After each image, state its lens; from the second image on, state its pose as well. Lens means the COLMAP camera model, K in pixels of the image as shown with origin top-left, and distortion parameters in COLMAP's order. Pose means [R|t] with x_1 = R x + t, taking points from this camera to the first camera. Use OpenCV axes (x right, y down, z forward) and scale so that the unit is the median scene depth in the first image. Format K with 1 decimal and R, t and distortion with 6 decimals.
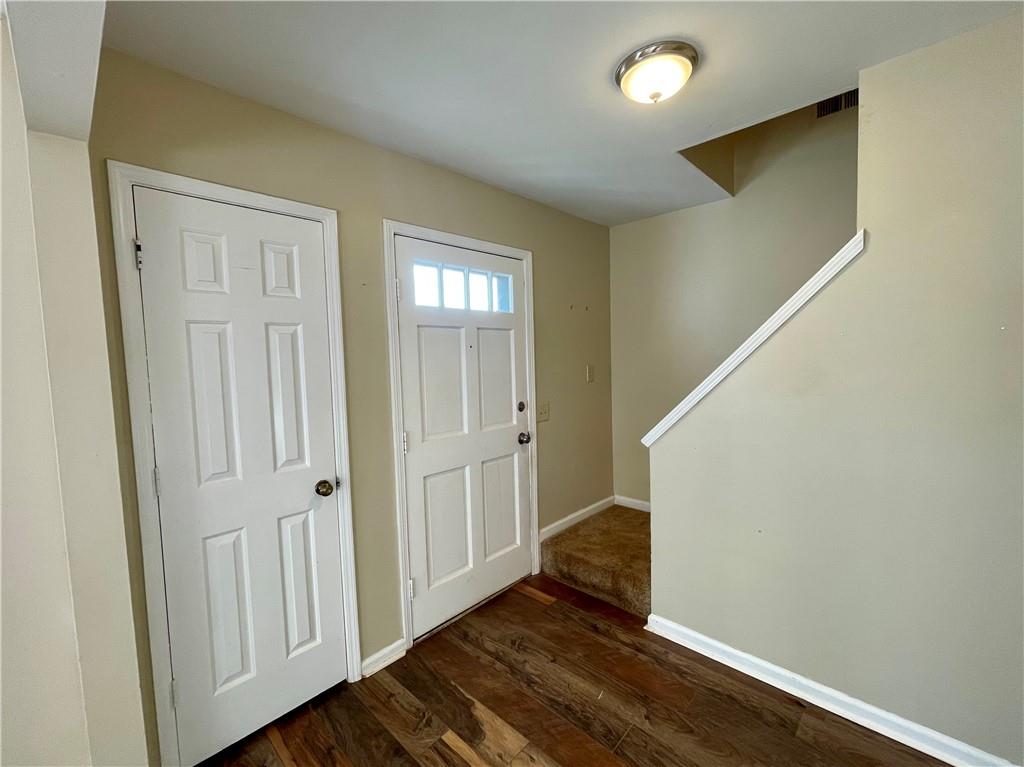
lens RADIAL K [[420.3, 0, 508.2], [0, 420.3, 383.8], [0, 0, 1]] dist [0.000790, 0.000137]
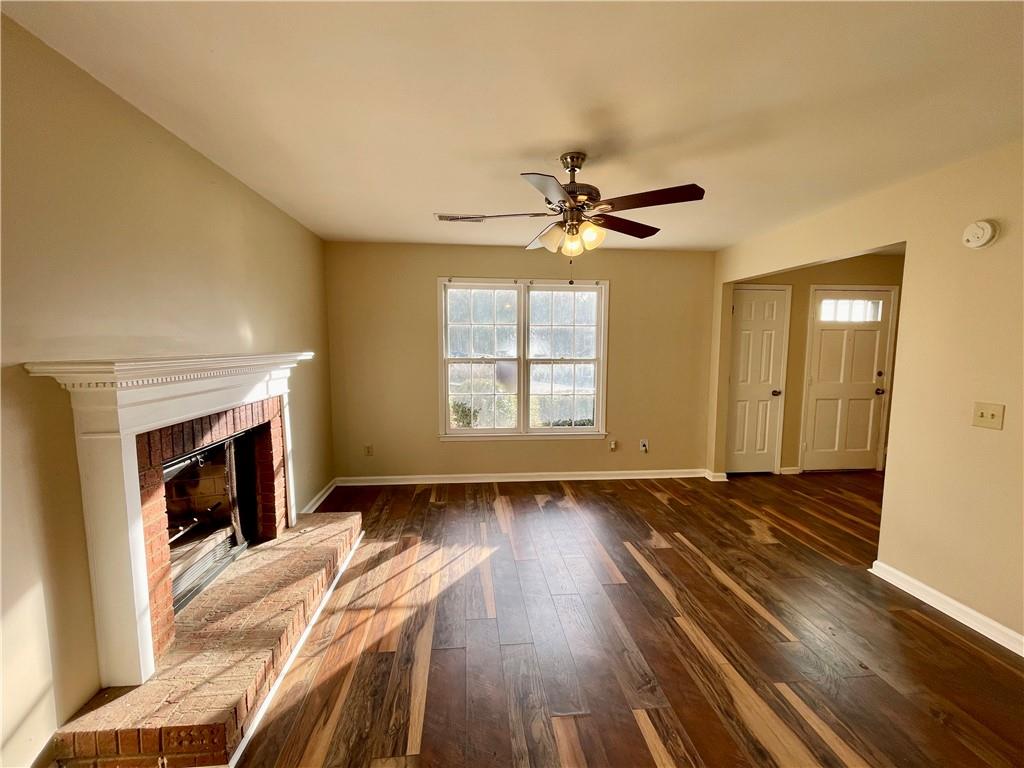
lens RADIAL K [[420.3, 0, 513.6], [0, 420.3, 383.4], [0, 0, 1]] dist [0.000790, 0.000137]
pose [[0.759845, 0.092223, -0.643530, 0.002702], [-0.068260, 0.995733, 0.062100, 0.113933], [0.646511, -0.003259, 0.762898, -1.712863]]
